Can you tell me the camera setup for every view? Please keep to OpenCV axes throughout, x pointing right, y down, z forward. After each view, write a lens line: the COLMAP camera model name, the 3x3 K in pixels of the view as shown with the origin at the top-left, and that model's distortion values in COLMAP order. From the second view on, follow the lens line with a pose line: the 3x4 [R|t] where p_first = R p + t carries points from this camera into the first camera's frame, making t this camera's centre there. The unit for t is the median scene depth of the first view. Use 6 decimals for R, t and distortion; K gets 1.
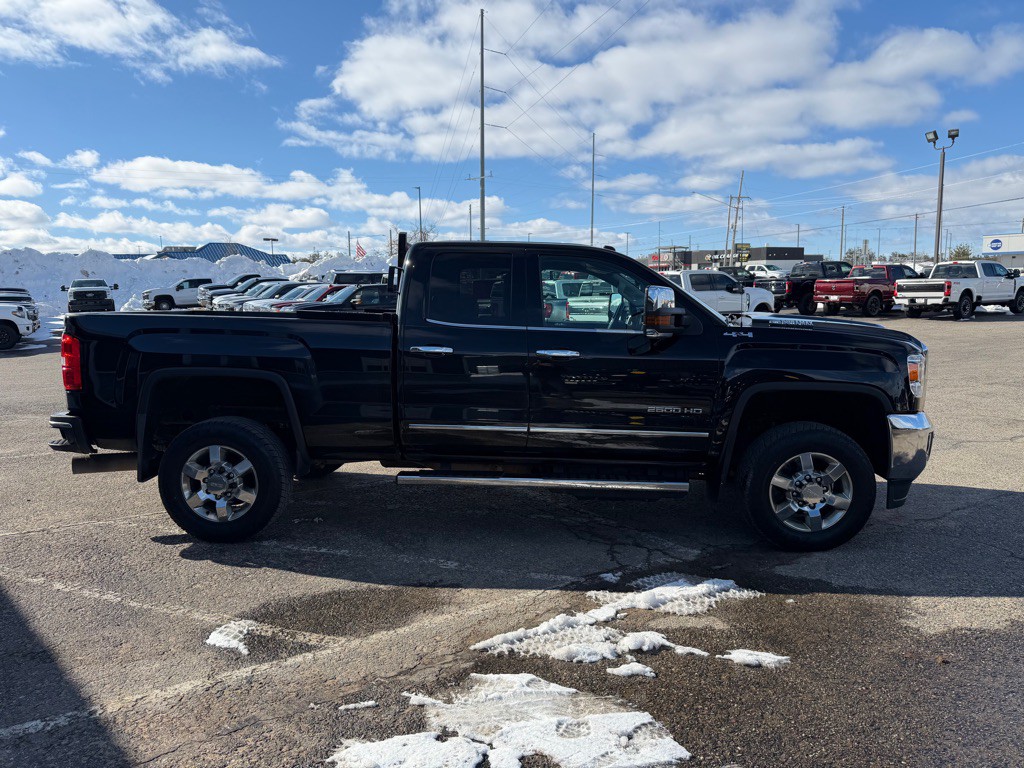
lens RADIAL K [[706.0, 0, 506.6], [0, 706.0, 409.2], [0, 0, 1]] dist [0.053457, -0.079057]
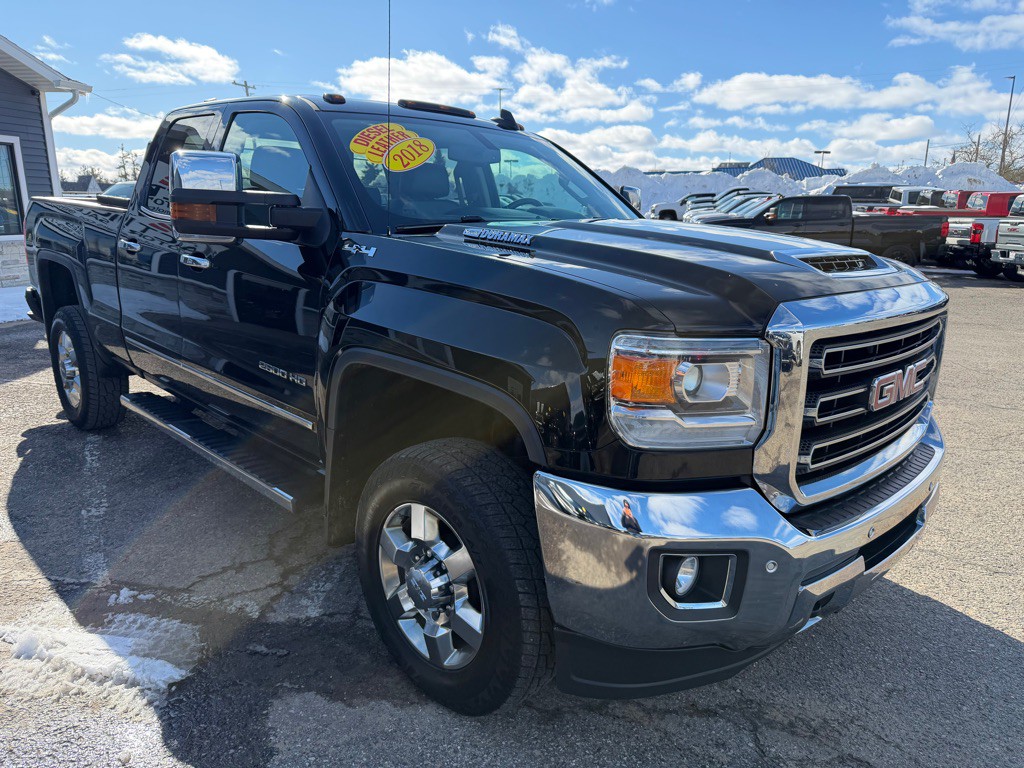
lens RADIAL K [[733.9, 0, 517.5], [0, 733.9, 382.0], [0, 0, 1]] dist [-0.009953, -0.000982]
pose [[0.741554, 0.172218, -0.648412, 0.764029], [-0.129076, 0.985059, 0.114014, -0.080653], [0.658359, -0.000853, 0.752704, 0.663019]]
